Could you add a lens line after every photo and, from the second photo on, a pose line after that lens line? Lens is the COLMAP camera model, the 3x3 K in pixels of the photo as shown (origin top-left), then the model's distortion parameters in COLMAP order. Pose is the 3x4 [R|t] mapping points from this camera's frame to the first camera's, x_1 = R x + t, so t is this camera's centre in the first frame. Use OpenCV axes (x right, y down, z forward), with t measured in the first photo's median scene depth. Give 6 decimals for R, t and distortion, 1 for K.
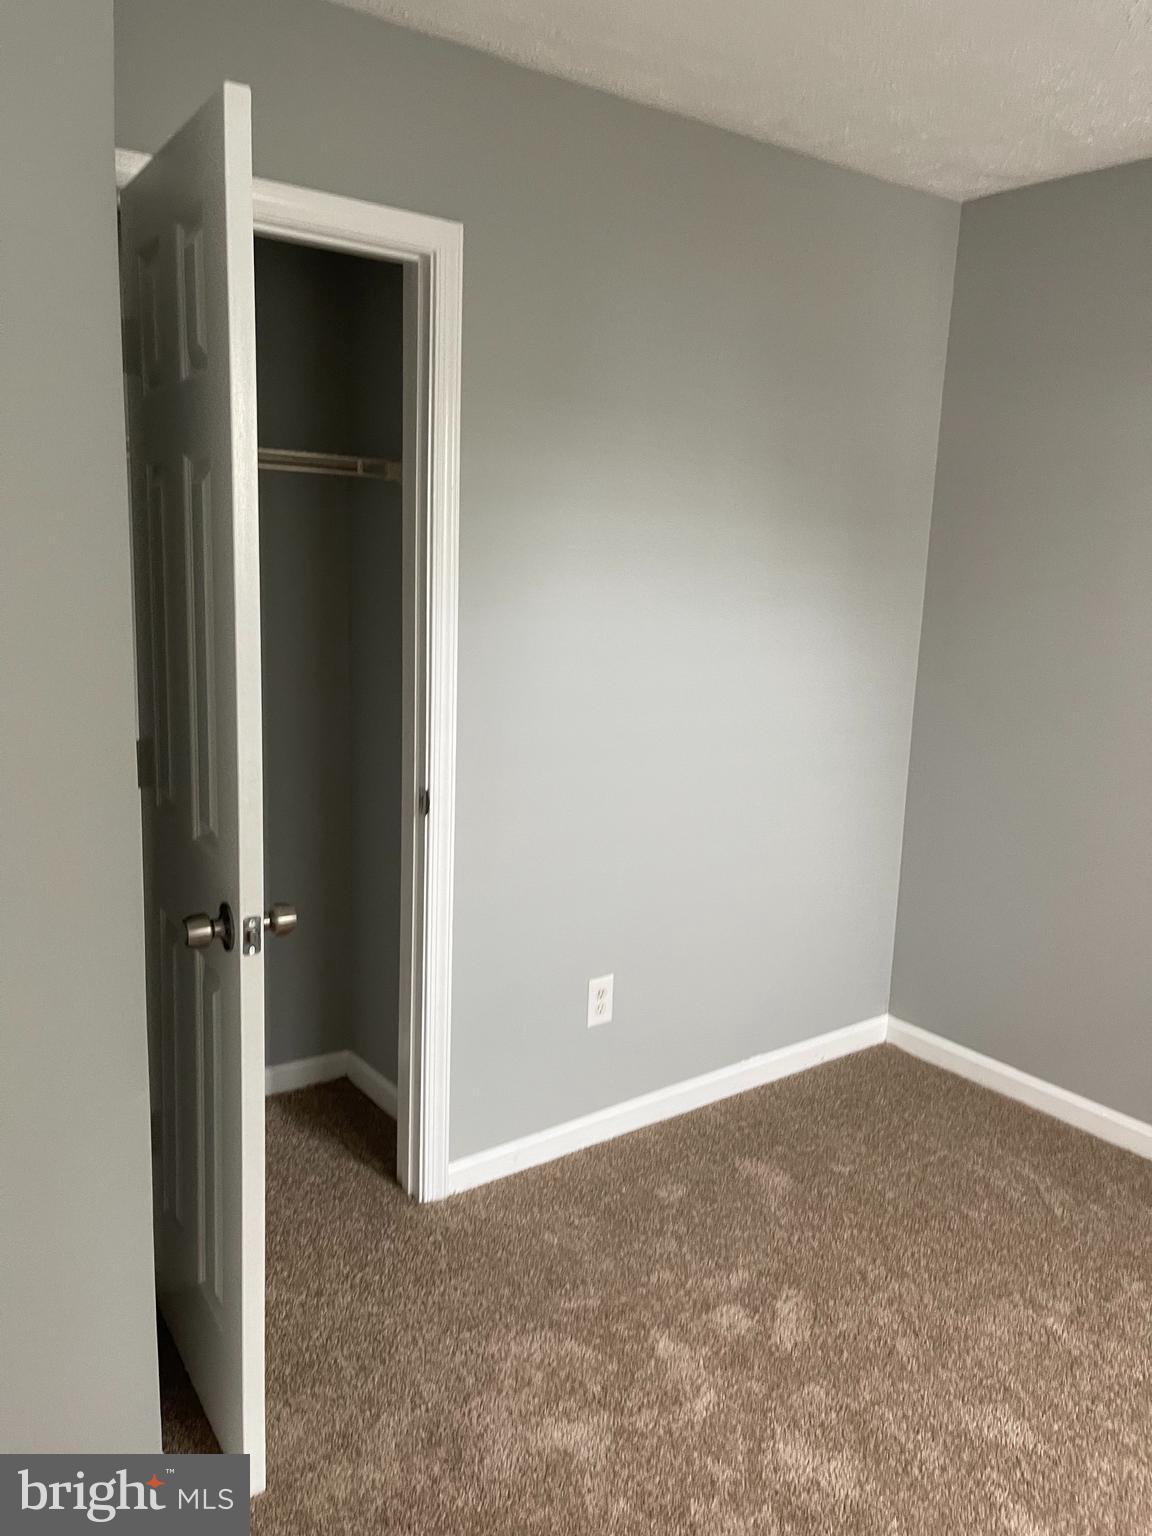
lens RADIAL K [[1162.3, 0, 588.9], [0, 1162.3, 764.9], [0, 0, 1]] dist [0.064319, -0.094303]
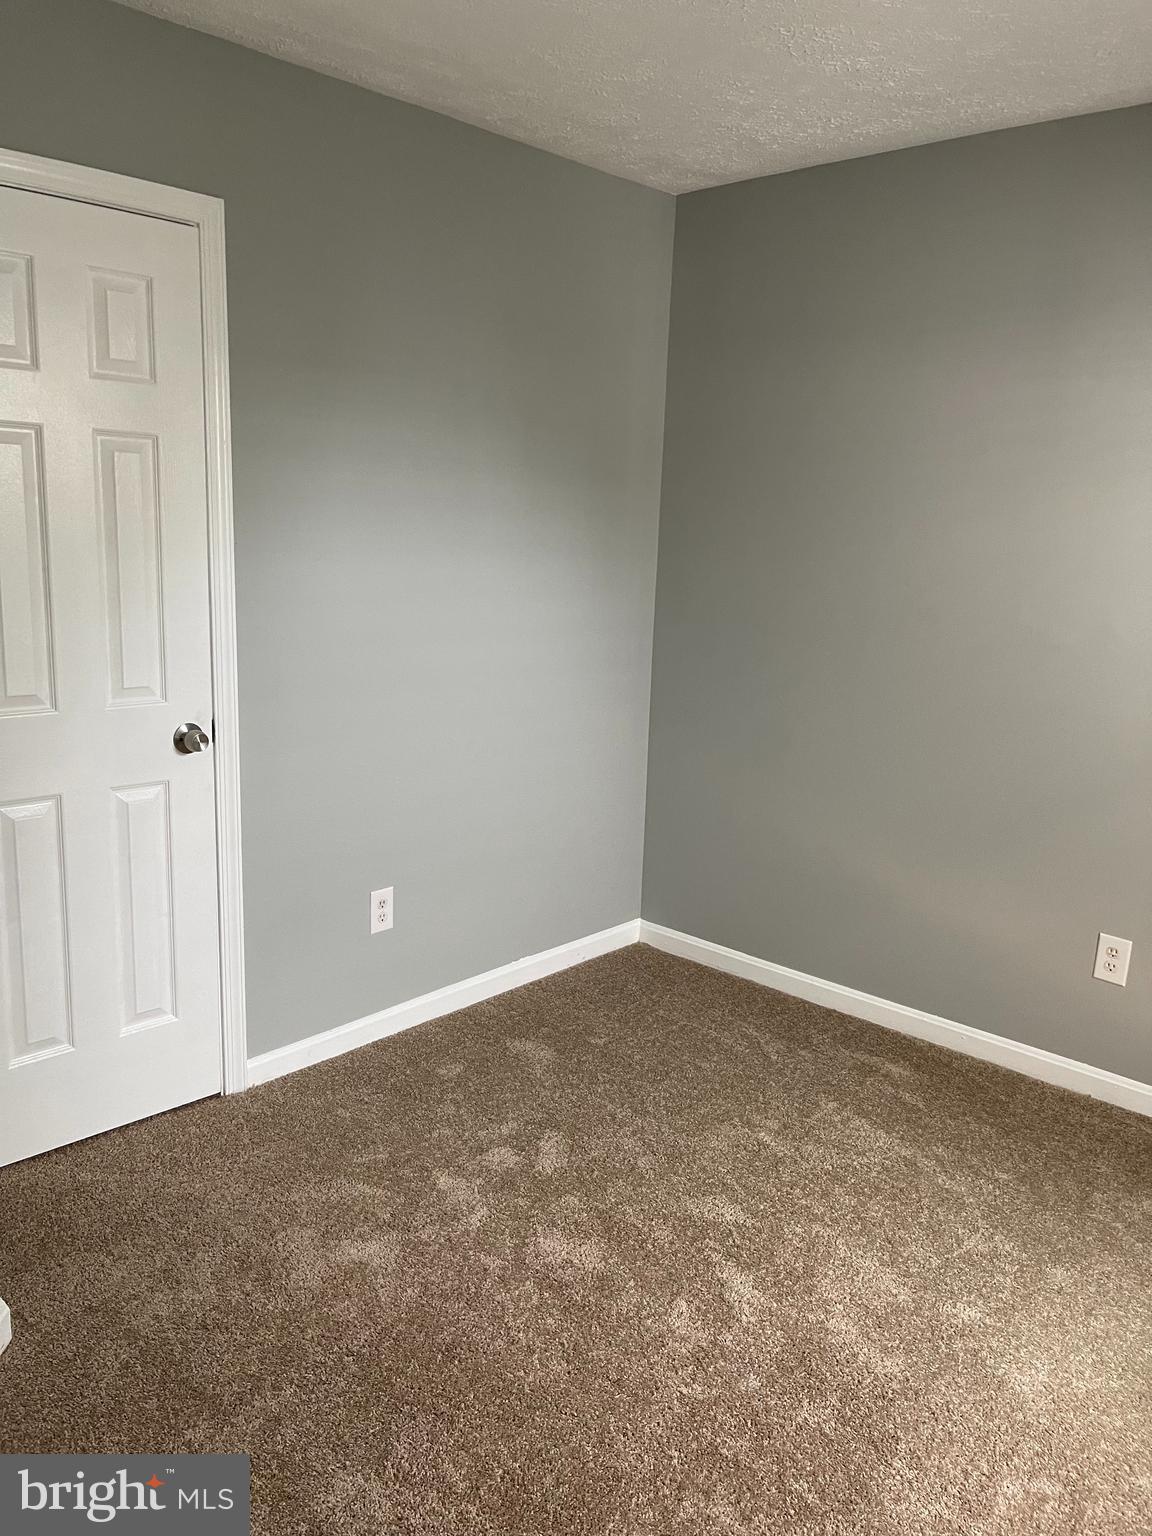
lens RADIAL K [[1162.3, 0, 567.7], [0, 1162.3, 772.1], [0, 0, 1]] dist [0.064319, -0.094303]
pose [[0.985612, -0.038512, 0.164580, 0.007767], [0.033775, 0.998933, 0.031484, 0.047725], [-0.165617, -0.025473, 0.985861, -0.142640]]
